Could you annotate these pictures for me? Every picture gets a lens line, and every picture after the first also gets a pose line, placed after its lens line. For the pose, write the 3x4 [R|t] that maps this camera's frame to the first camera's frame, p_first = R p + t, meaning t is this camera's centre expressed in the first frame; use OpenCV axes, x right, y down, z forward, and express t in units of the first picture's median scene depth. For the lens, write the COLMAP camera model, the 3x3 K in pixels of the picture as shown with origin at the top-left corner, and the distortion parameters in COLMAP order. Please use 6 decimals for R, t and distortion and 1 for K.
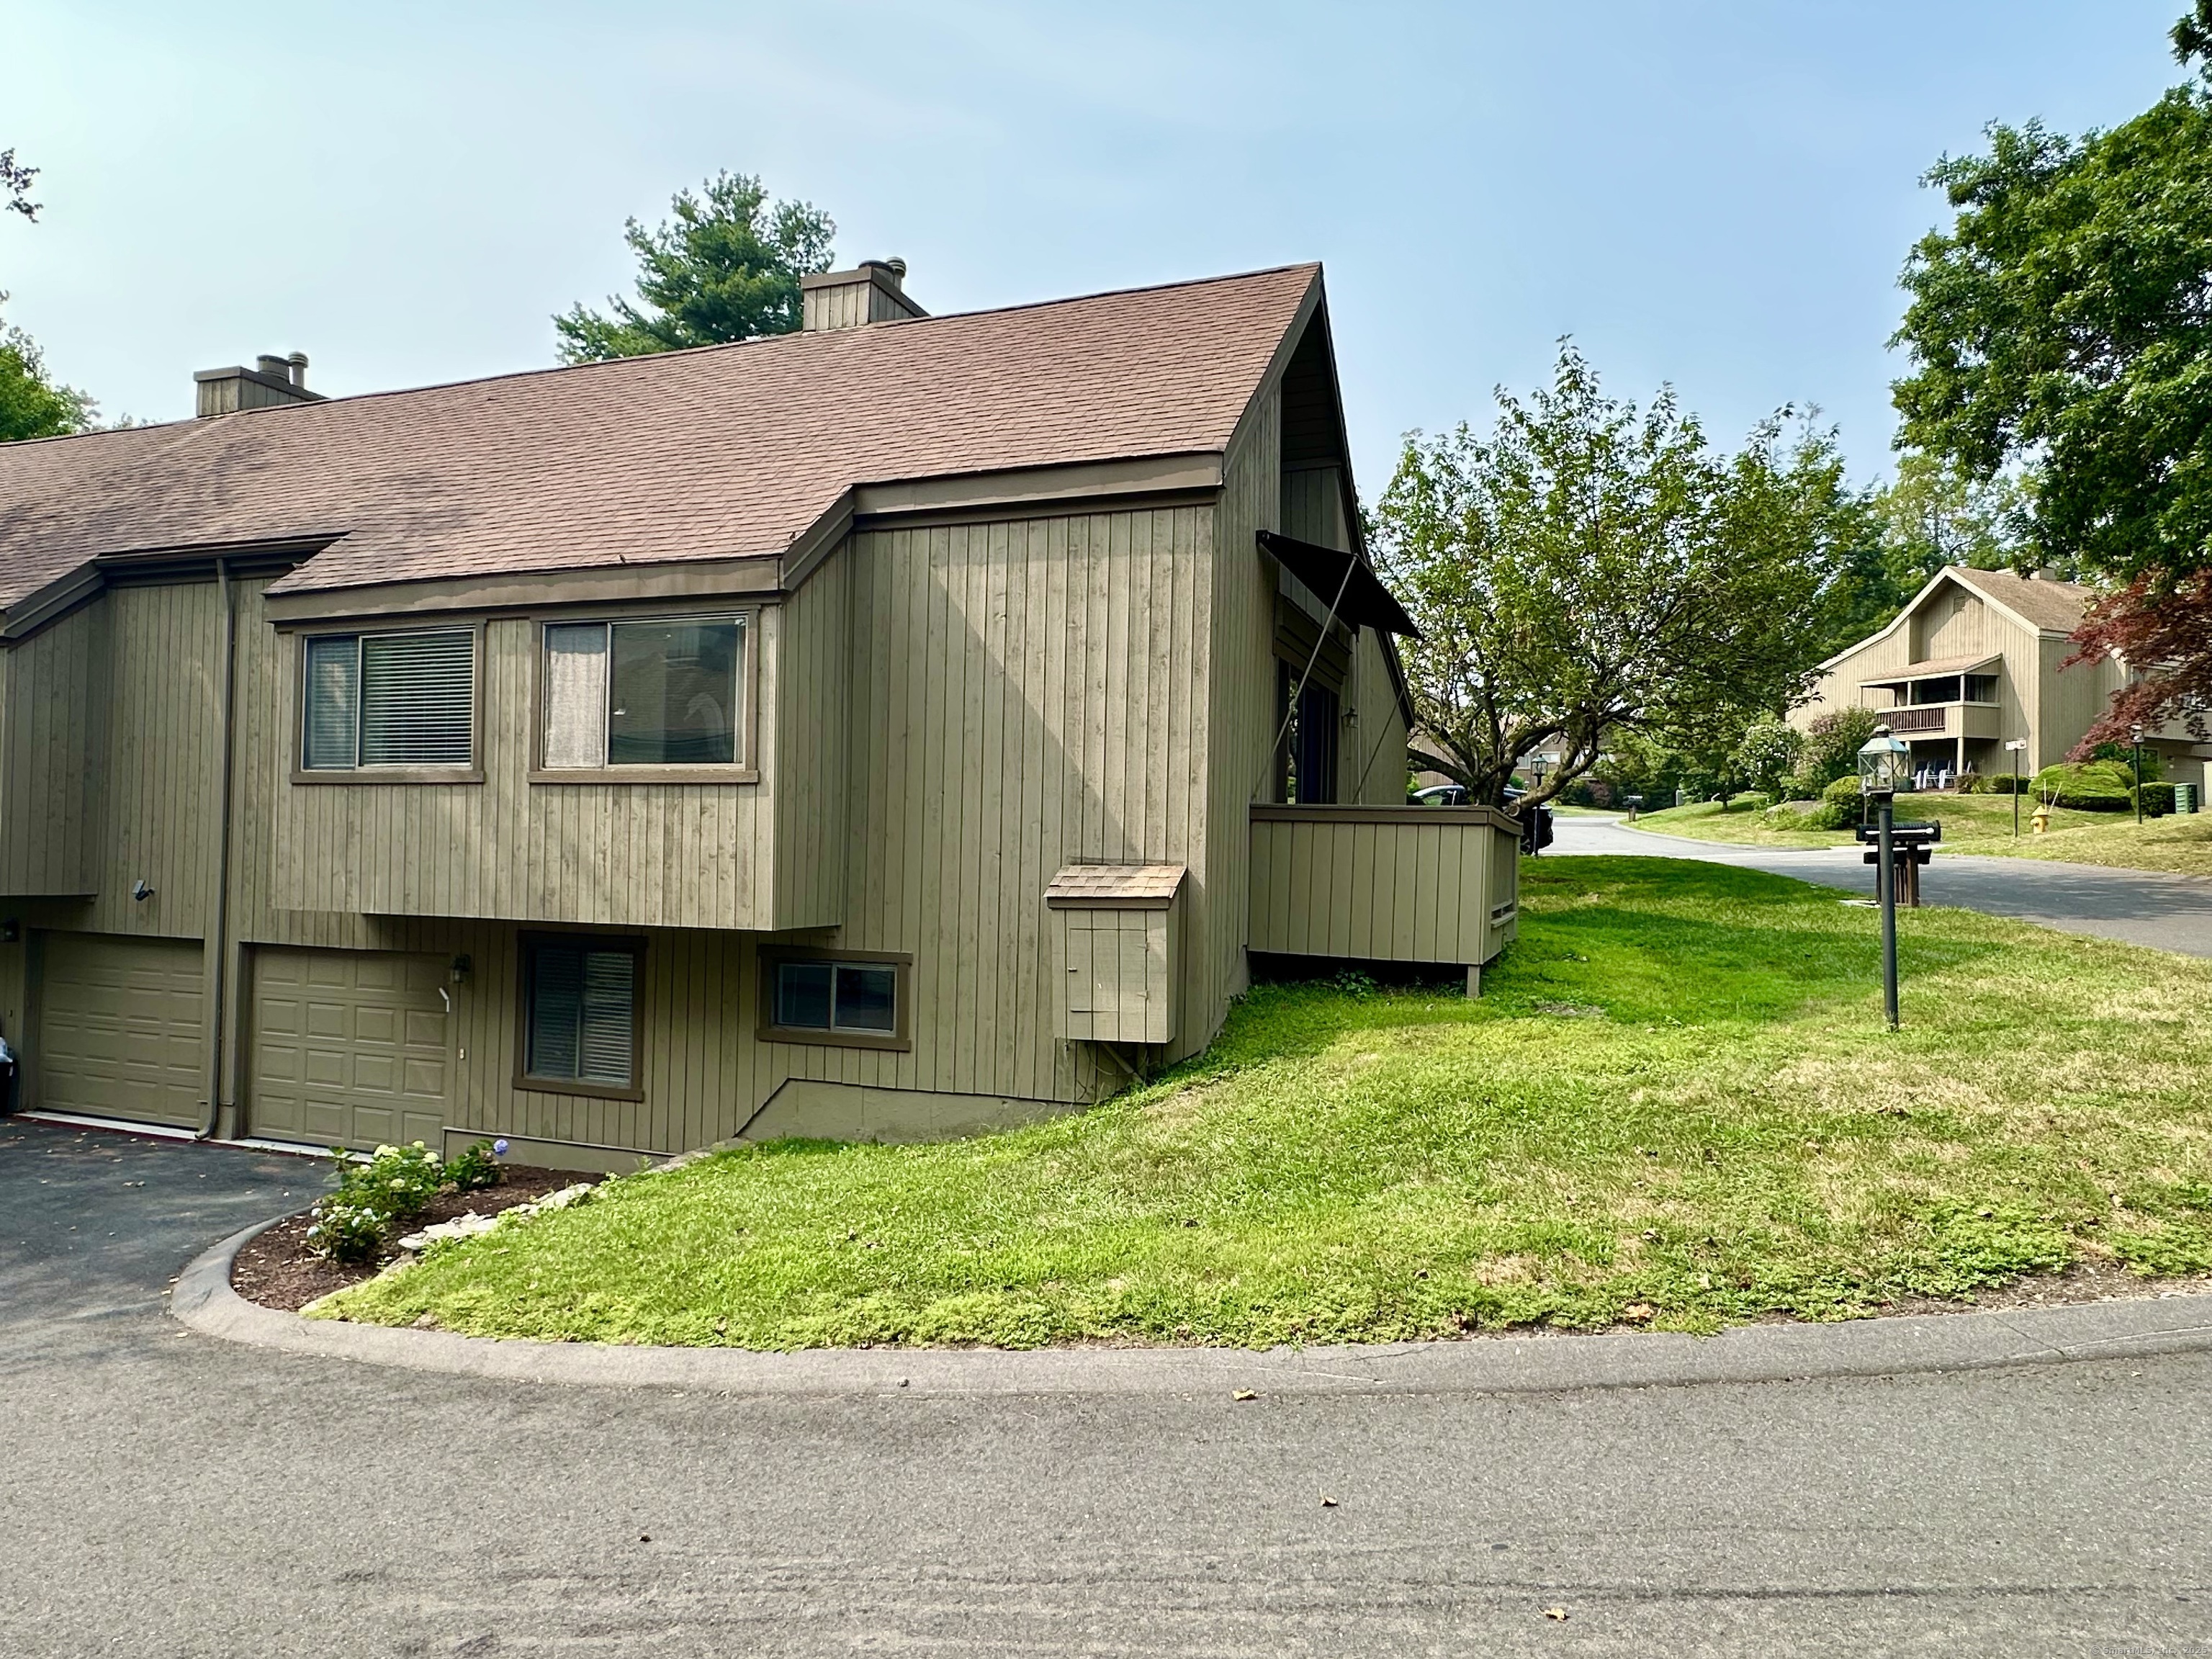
lens RADIAL K [[1336.1, 0, 1107.5], [0, 1336.1, 818.2], [0, 0, 1]] dist [0.036398, -0.007724]
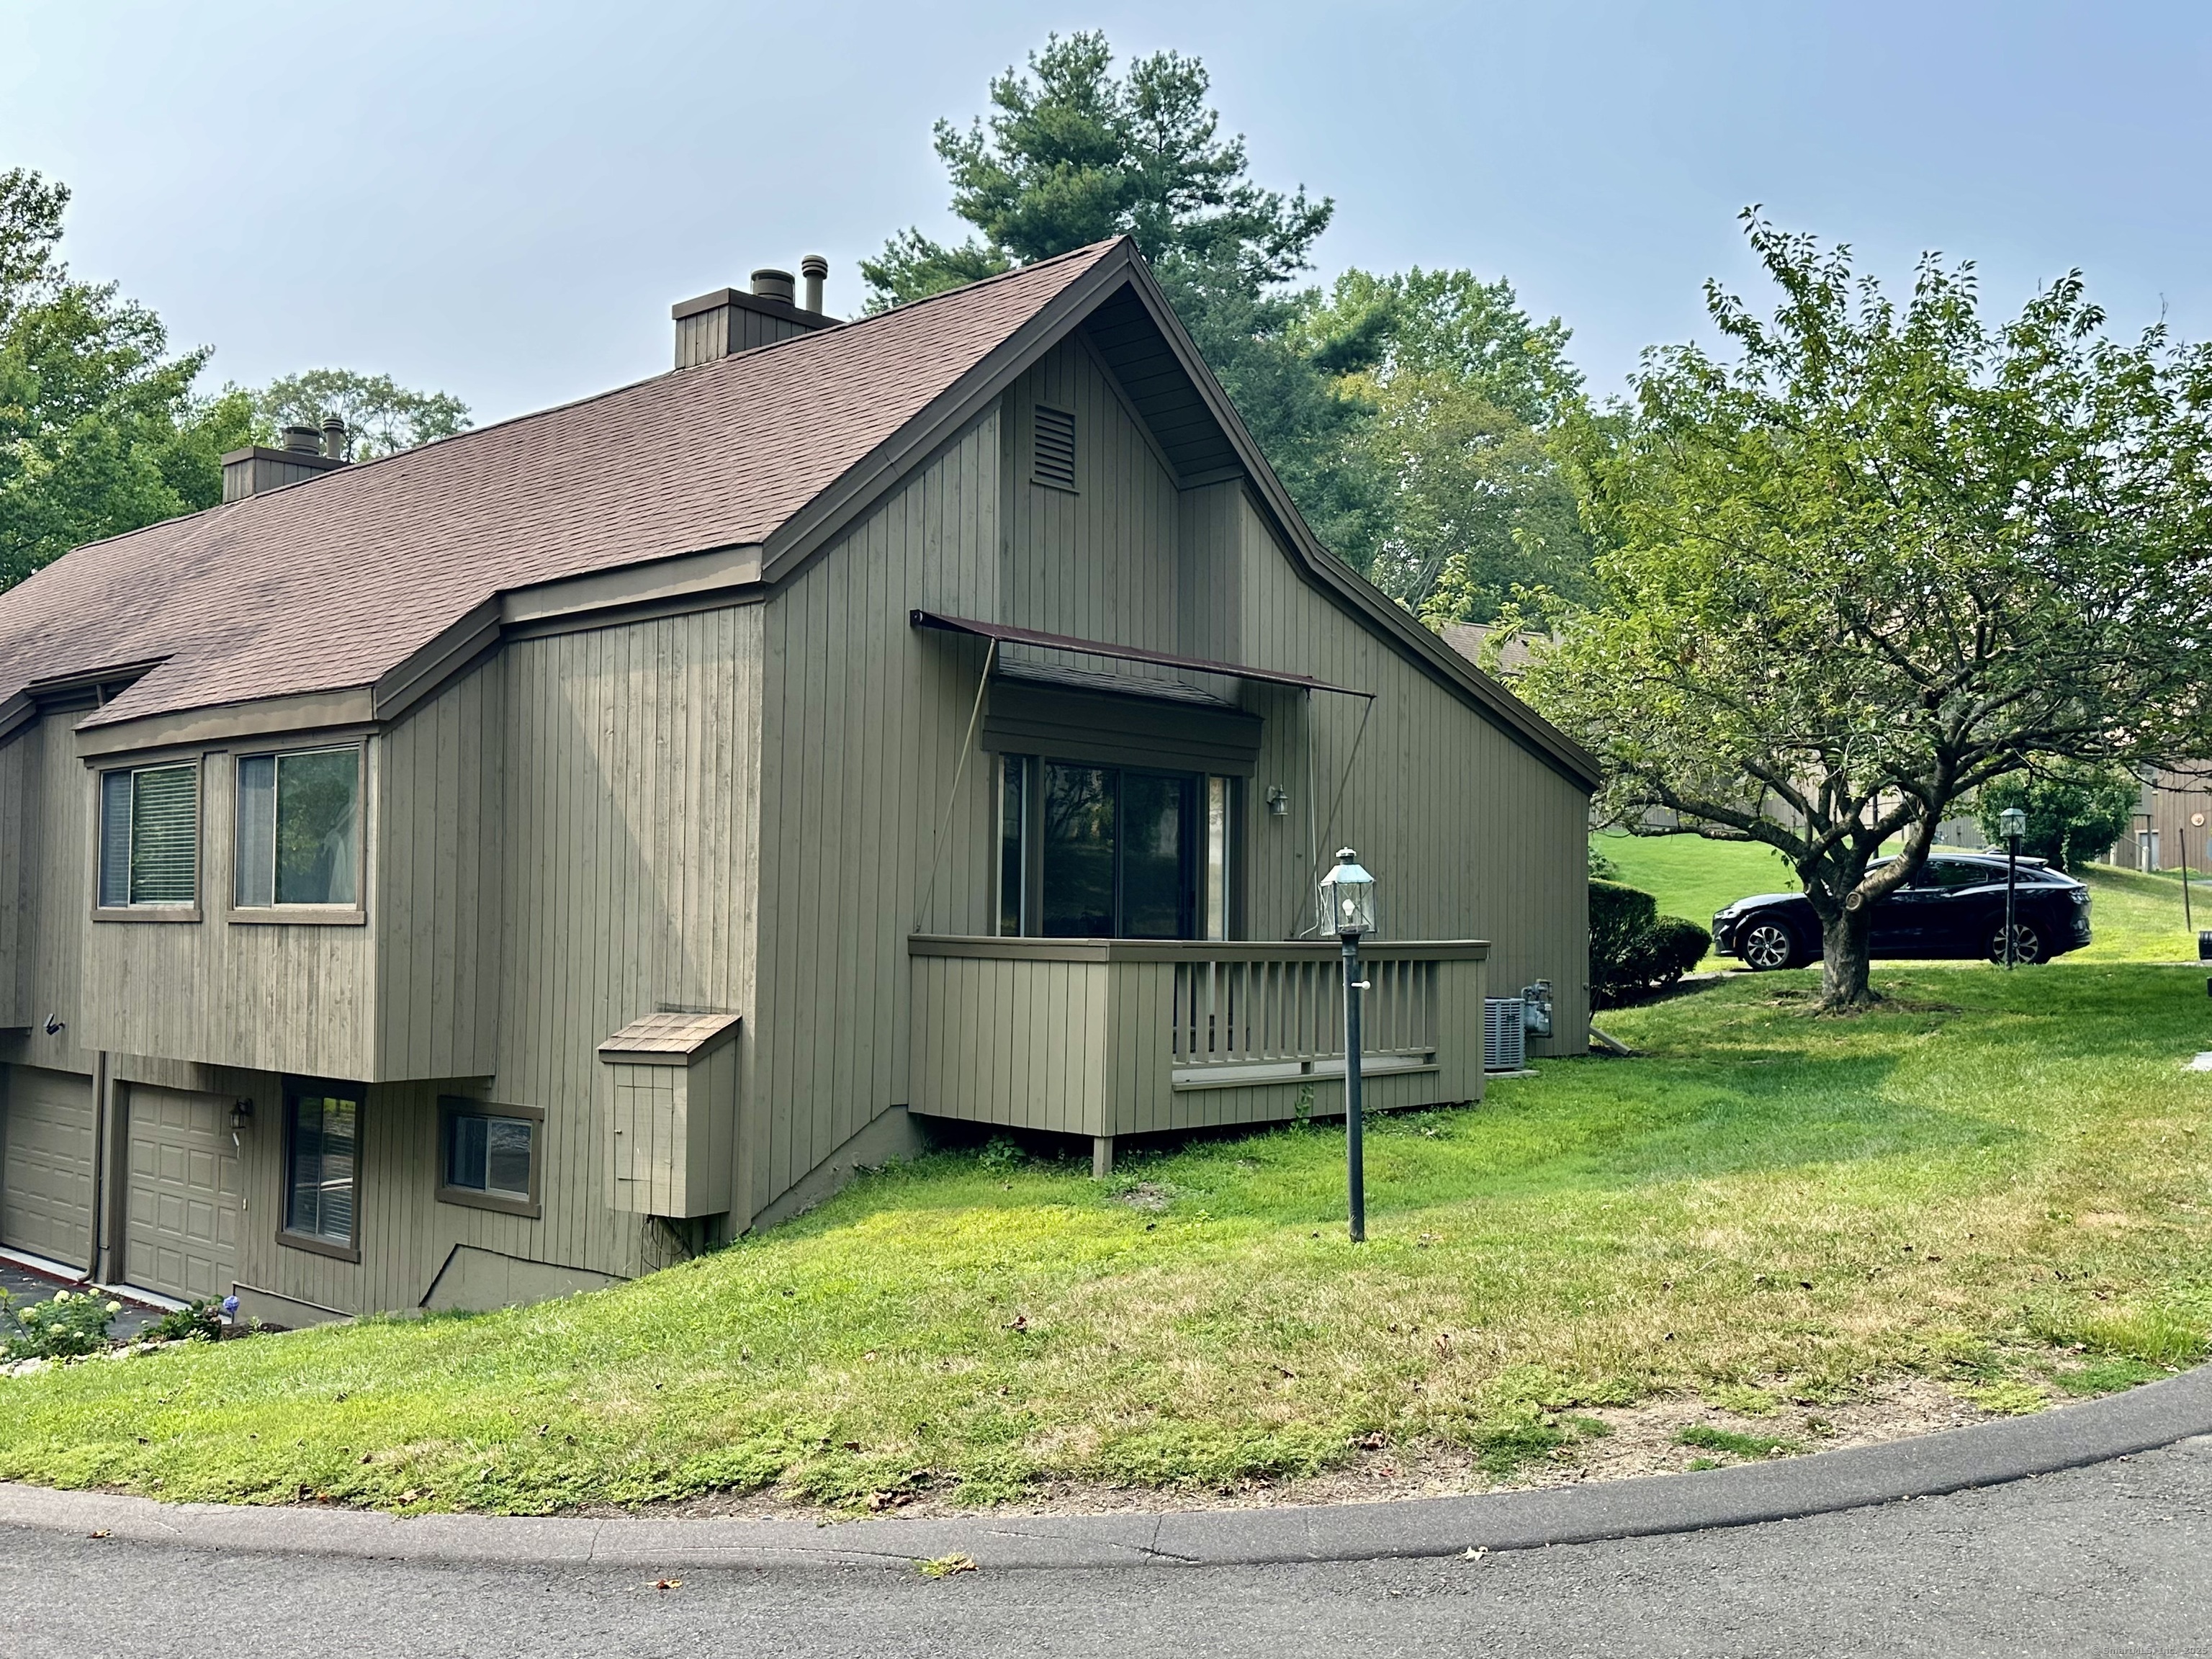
lens RADIAL K [[2021.3, 0, 1106.4], [0, 2021.3, 840.6], [0, 0, 1]] dist [0.080016, 0.000000]
pose [[0.929022, -0.025079, -0.369174, 0.699138], [0.017102, 0.999545, -0.024865, -0.037443], [0.369629, 0.016787, 0.929028, -0.132214]]
